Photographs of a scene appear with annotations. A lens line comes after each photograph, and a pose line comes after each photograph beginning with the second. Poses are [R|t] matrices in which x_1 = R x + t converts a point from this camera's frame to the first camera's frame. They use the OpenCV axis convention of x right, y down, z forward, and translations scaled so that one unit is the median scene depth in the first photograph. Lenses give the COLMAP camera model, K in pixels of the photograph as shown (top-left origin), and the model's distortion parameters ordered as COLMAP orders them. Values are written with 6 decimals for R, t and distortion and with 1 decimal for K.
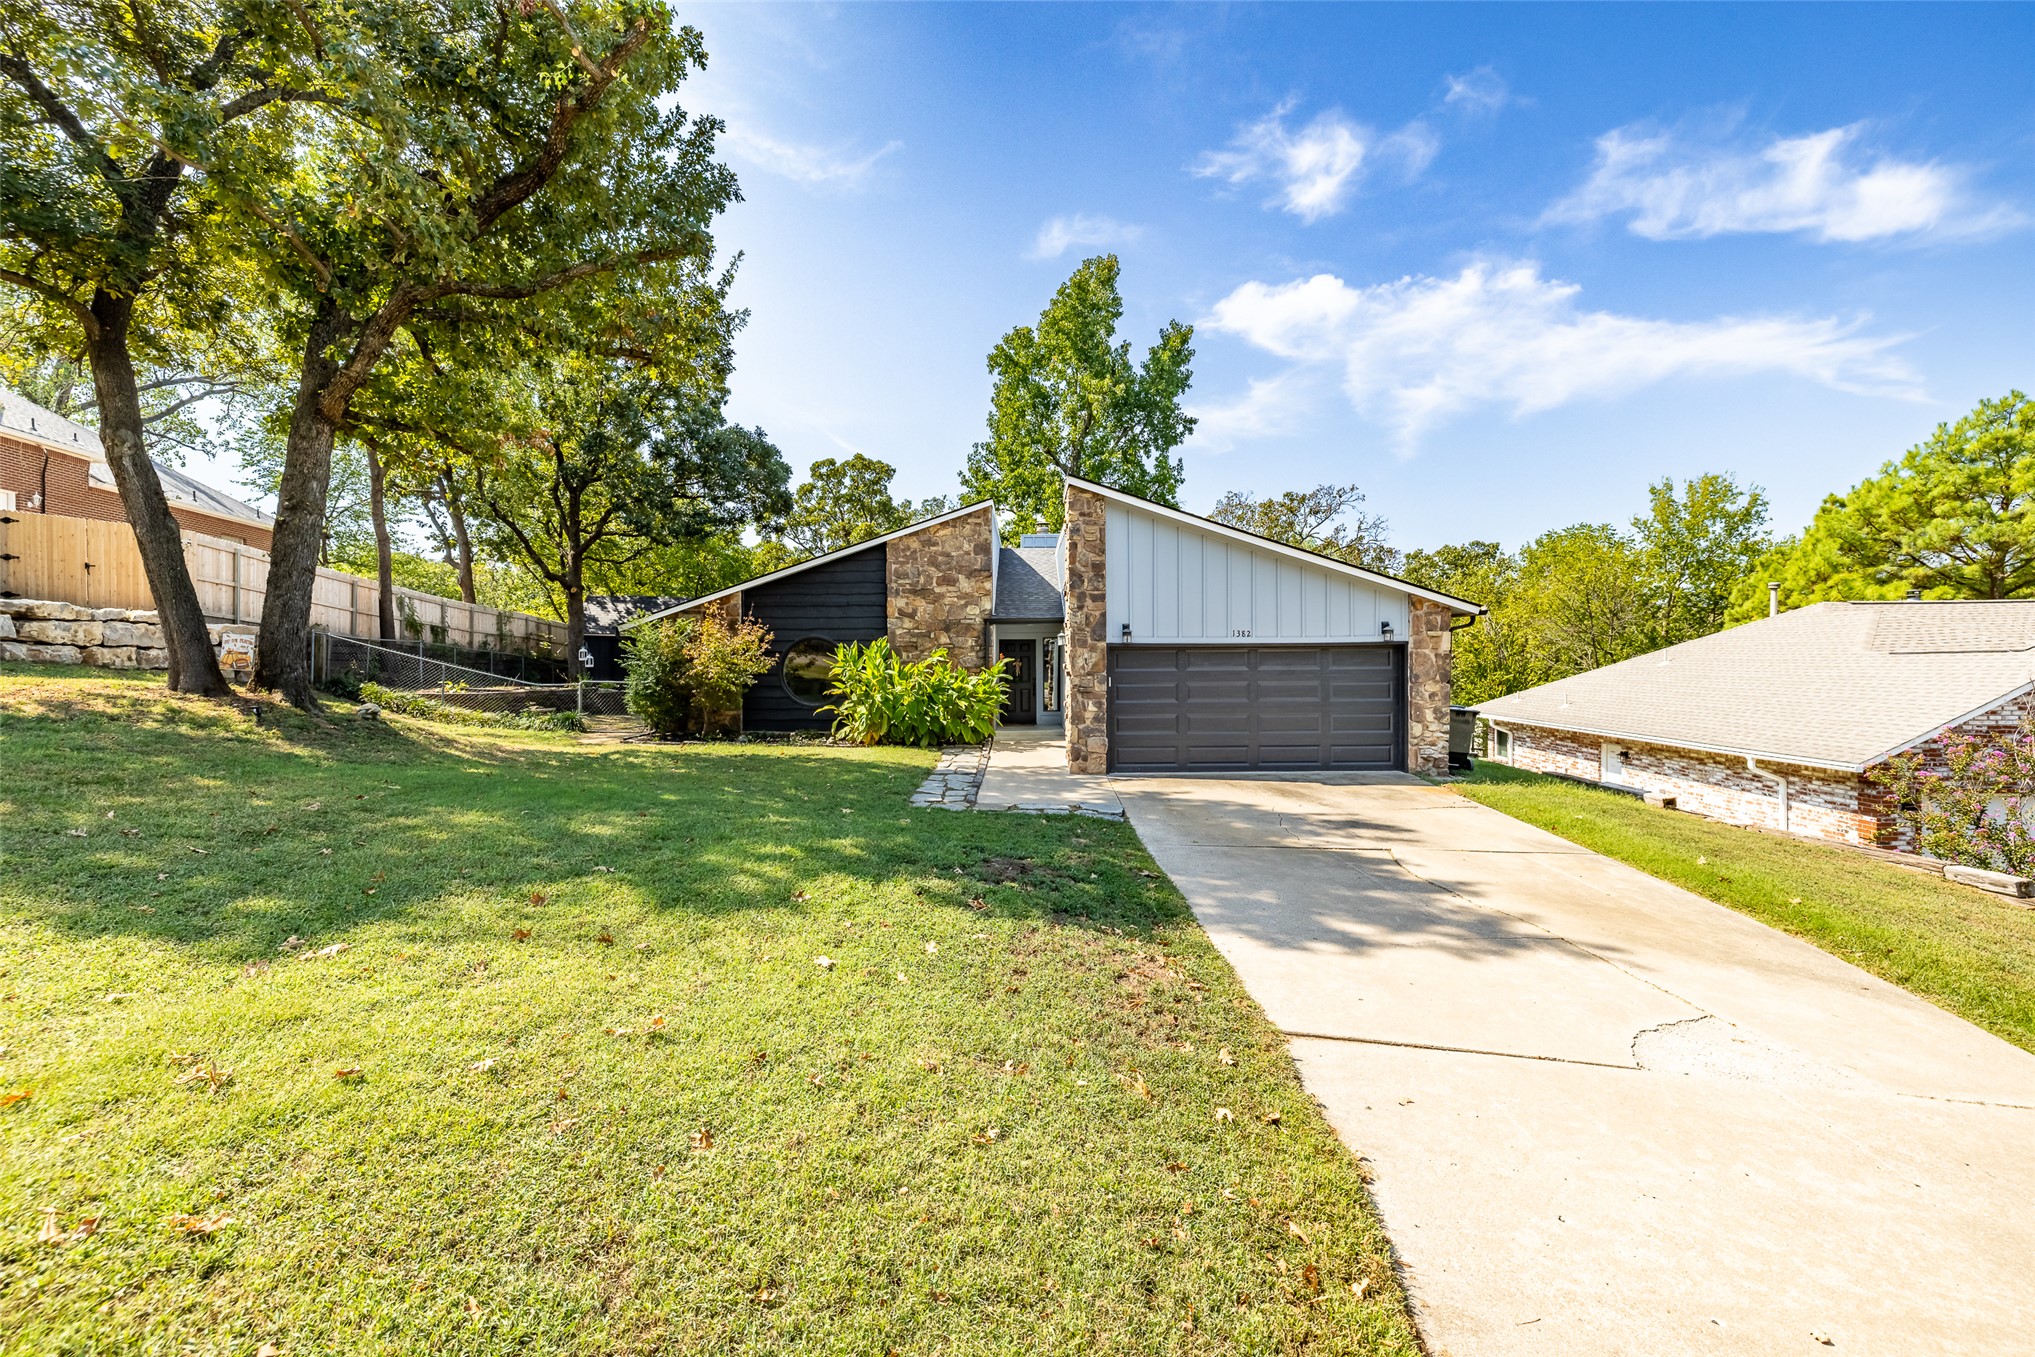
lens RADIAL K [[865.9, 0, 1020.0], [0, 865.9, 671.6], [0, 0, 1]] dist [0.002218, -0.000057]
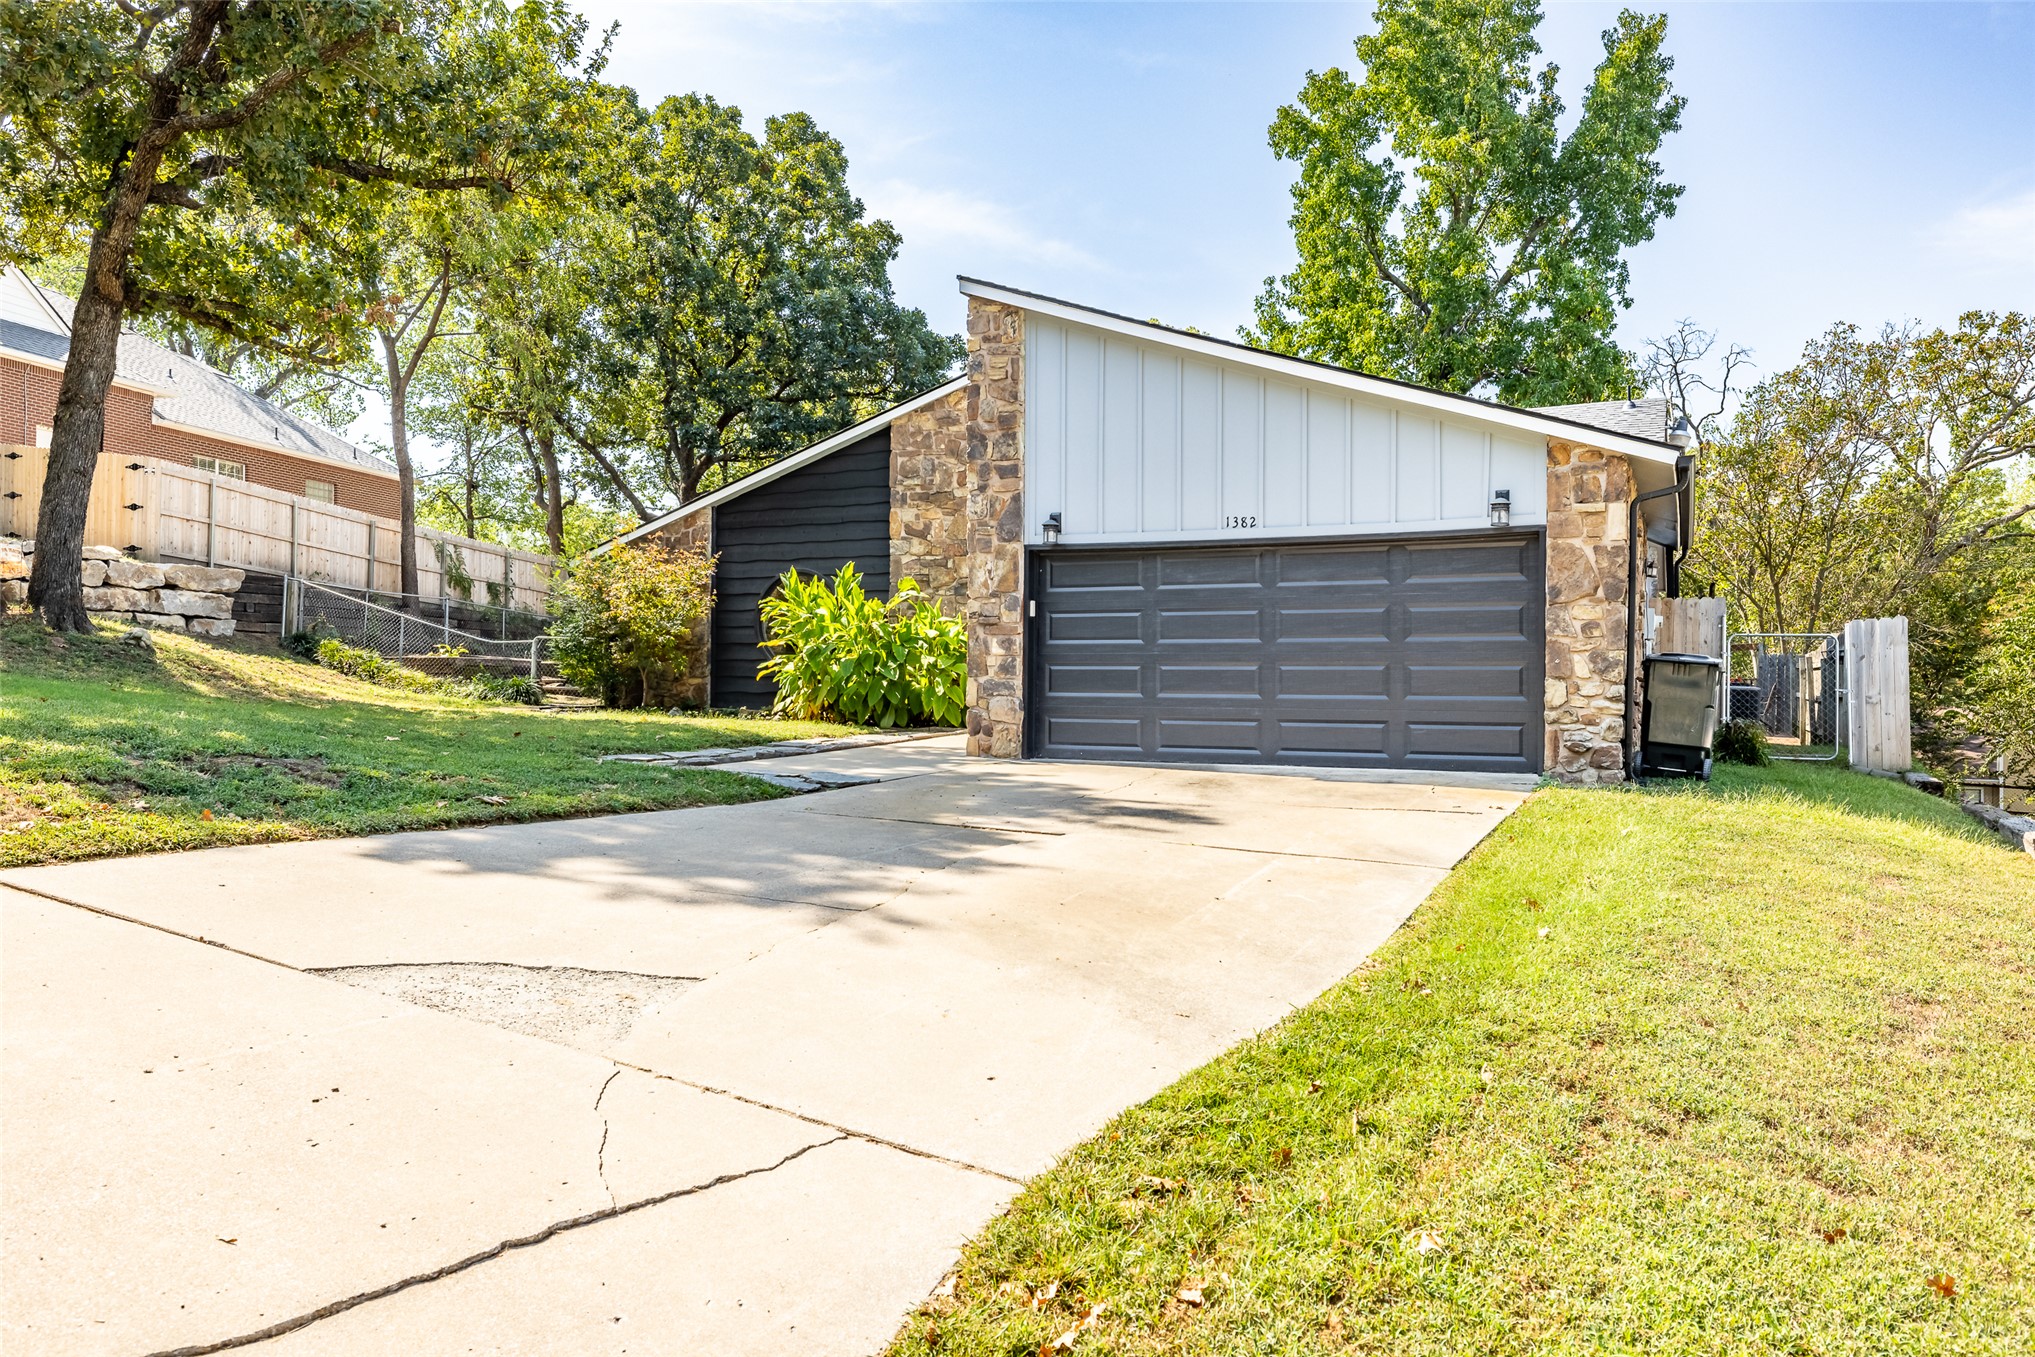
lens RADIAL K [[1442.4, 0, 1015.3], [0, 1442.4, 675.7], [0, 0, 1]] dist [-0.000275, 0.005571]
pose [[0.903387, 0.009785, -0.428714, 0.402200], [-0.018861, 0.999679, -0.016929, 0.058118], [0.428410, 0.023379, 0.903282, 0.057698]]
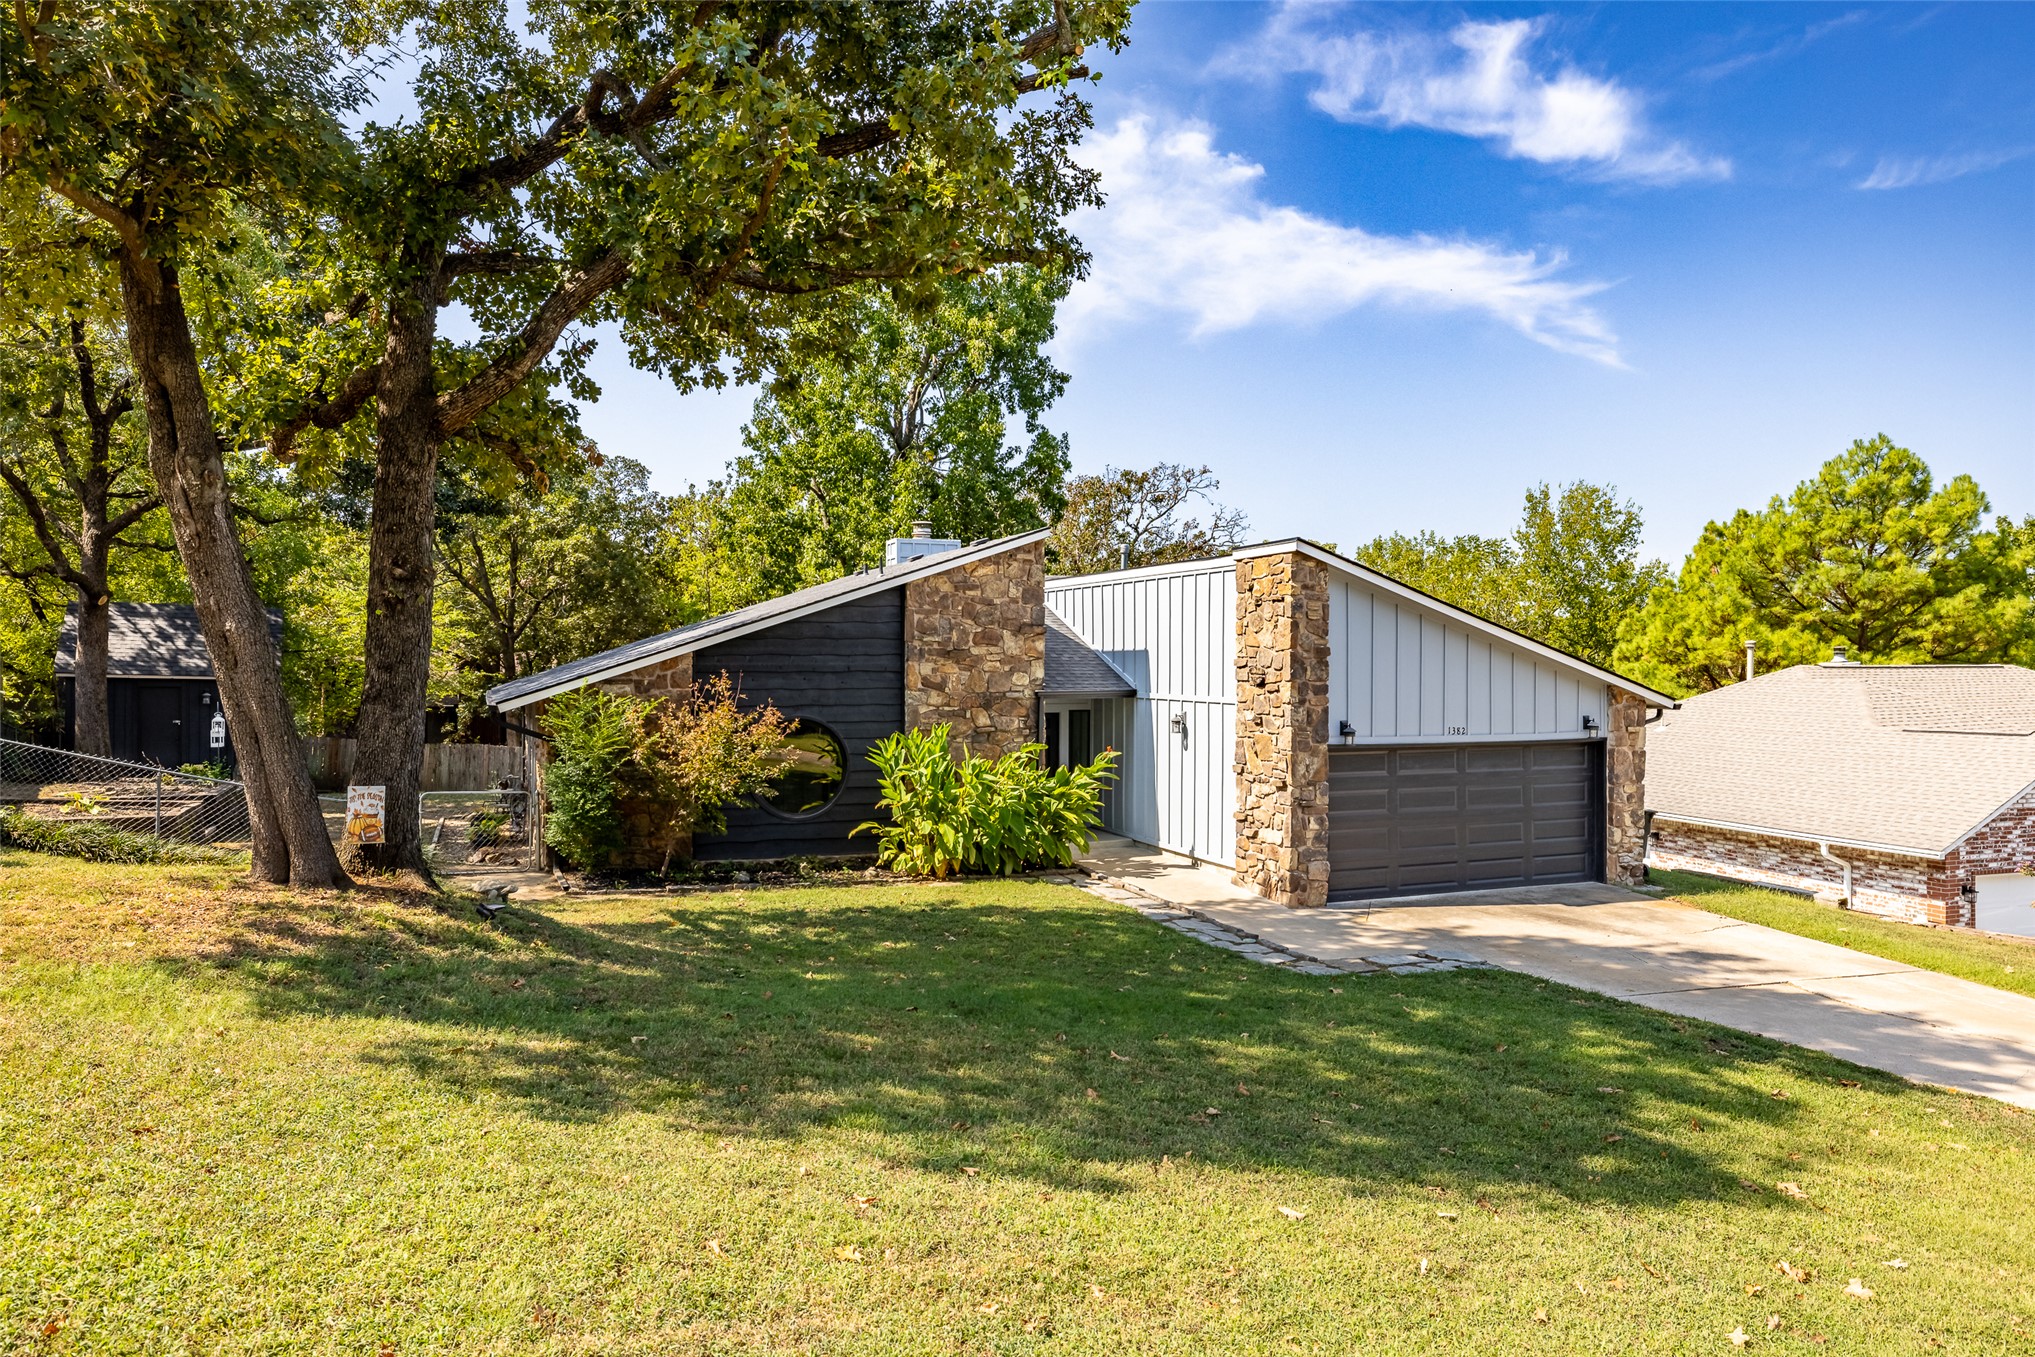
lens RADIAL K [[1355.5, 0, 1009.6], [0, 1355.5, 671.6], [0, 0, 1]] dist [0.001735, 0.000104]
pose [[0.925155, 0.003443, 0.379575, -0.495096], [-0.000985, 0.999977, -0.006670, -0.070071], [-0.379589, 0.005797, 0.925137, -0.047555]]
